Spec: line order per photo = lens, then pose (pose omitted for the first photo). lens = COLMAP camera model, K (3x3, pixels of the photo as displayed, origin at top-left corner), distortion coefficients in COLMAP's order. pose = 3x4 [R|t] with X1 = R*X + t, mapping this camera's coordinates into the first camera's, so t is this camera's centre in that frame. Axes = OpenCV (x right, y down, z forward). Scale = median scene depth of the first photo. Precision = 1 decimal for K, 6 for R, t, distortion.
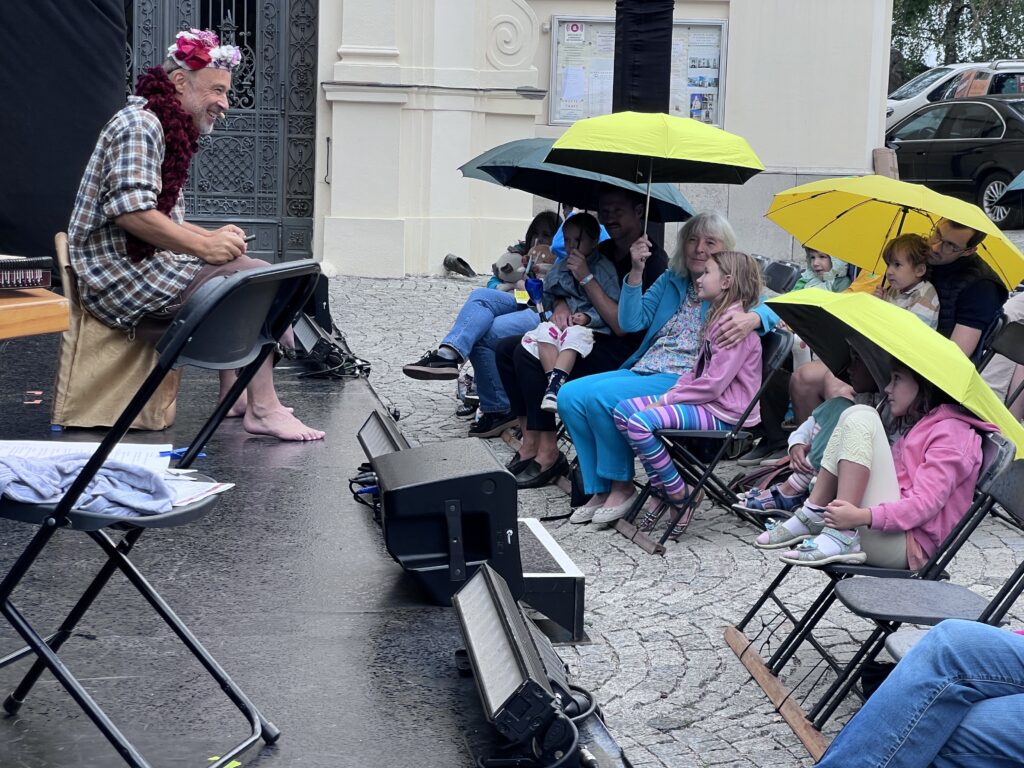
lens RADIAL K [[2276.6, 0, 516.9], [0, 2276.6, 374.5], [0, 0, 1]] dist [0.238046, 0.000000]
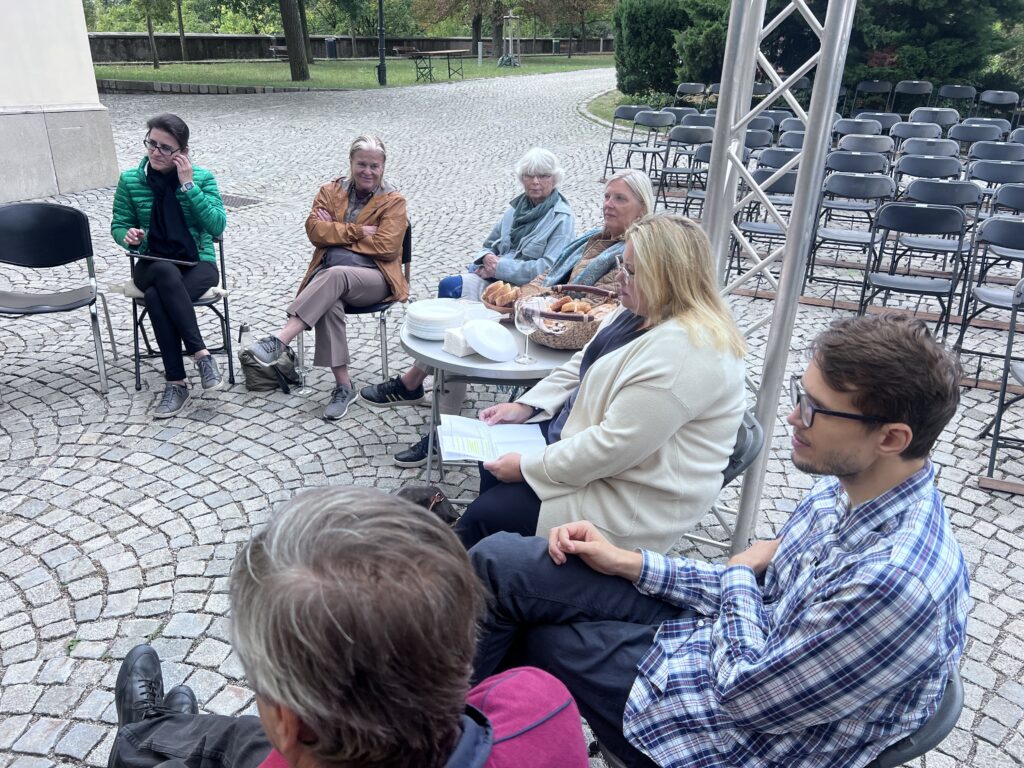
lens RADIAL K [[764.4, 0, 517.1], [0, 764.4, 390.5], [0, 0, 1]] dist [0.057661, -0.065646]
pose [[0.545822, -0.346211, 0.763031, -0.088435], [0.085450, 0.928897, 0.360345, -0.089336], [-0.833533, -0.131483, 0.536596, 0.690495]]
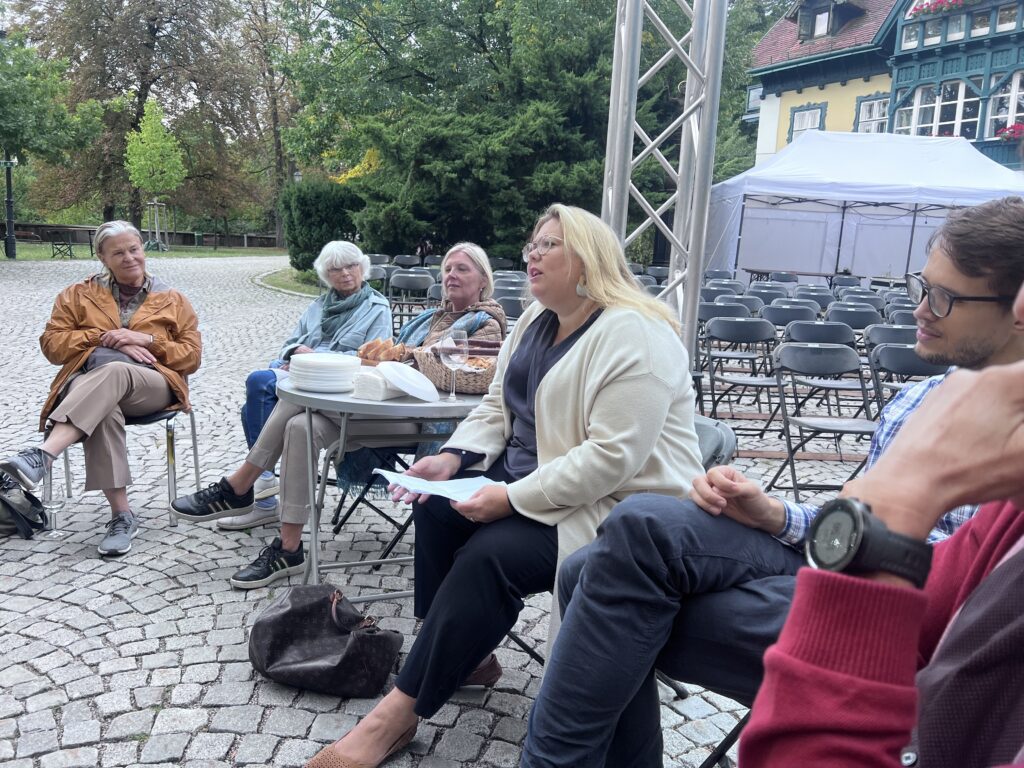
lens RADIAL K [[764.4, 0, 512.5], [0, 764.4, 391.5], [0, 0, 1]] dist [0.057661, -0.065646]
pose [[0.136221, -0.172559, 0.975534, -0.097577], [0.070875, 0.983888, 0.164139, -0.066850], [-0.988140, 0.046782, 0.146256, 0.733719]]
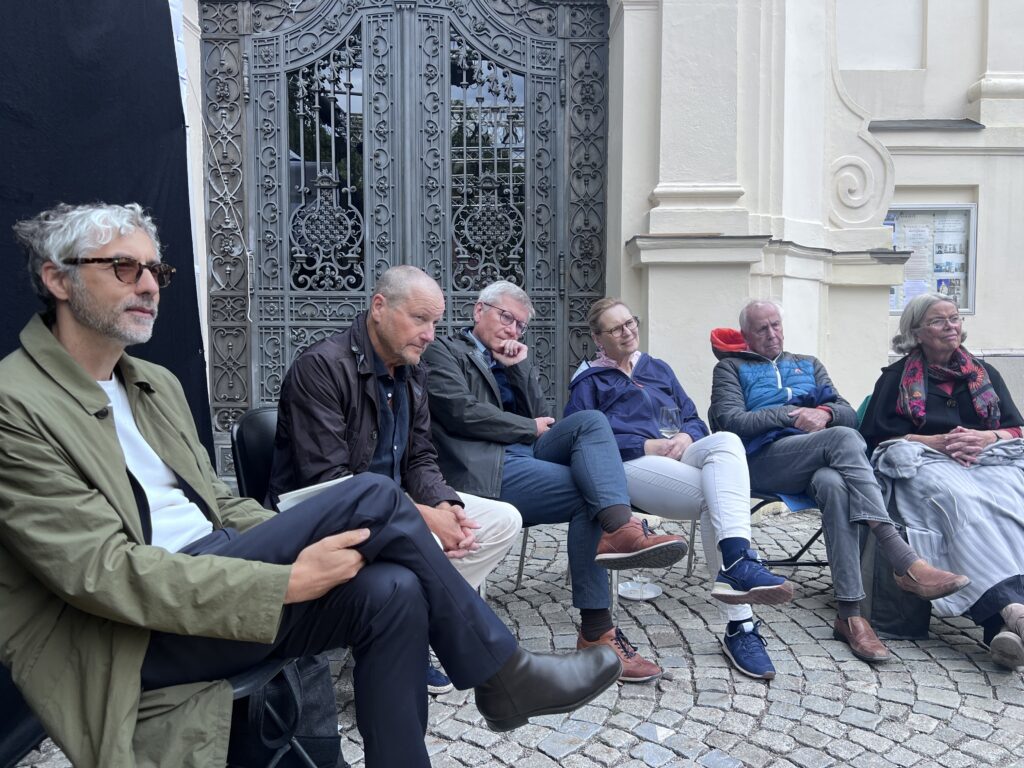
lens RADIAL K [[764.4, 0, 519.1], [0, 764.4, 391.8], [0, 0, 1]] dist [0.057661, -0.065646]
pose [[0.998651, -0.032104, -0.040812, -0.107090], [0.029698, 0.997860, -0.058261, -0.067942], [0.042595, 0.056971, 0.997467, 0.750533]]
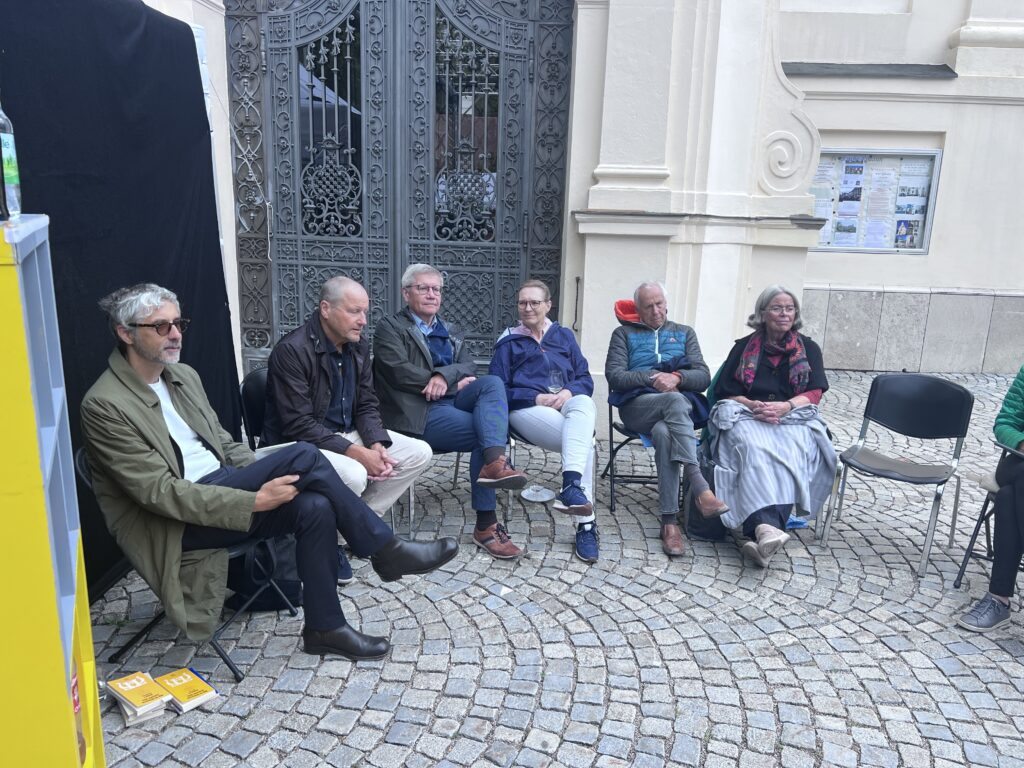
lens RADIAL K [[764.4, 0, 519.1], [0, 764.4, 391.6], [0, 0, 1]] dist [0.057661, -0.065646]
pose [[0.994786, 0.022809, -0.099401, -0.073414], [-0.012427, 0.994517, 0.103834, -0.088567], [0.101225, -0.102057, 0.989615, 0.695786]]
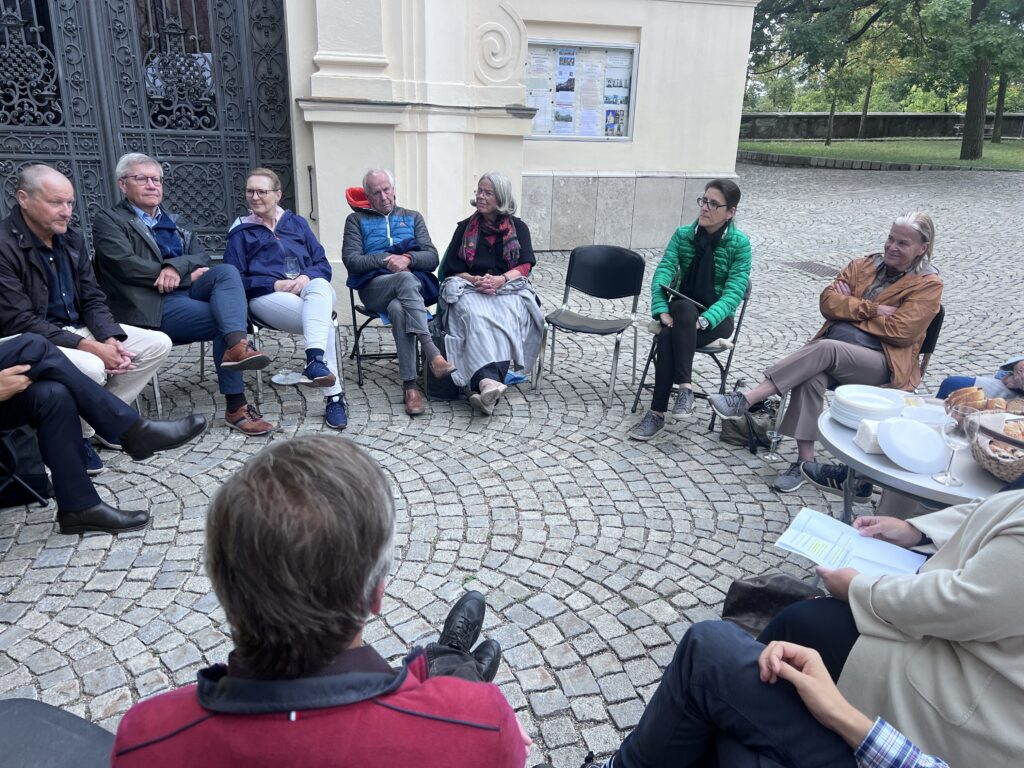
lens RADIAL K [[764.4, 0, 517.3], [0, 764.4, 391.1], [0, 0, 1]] dist [0.057661, -0.065646]
pose [[0.979238, -0.067970, 0.190979, -0.065510], [0.021460, 0.971577, 0.235748, -0.086067], [-0.201575, -0.226755, 0.952864, 0.671530]]
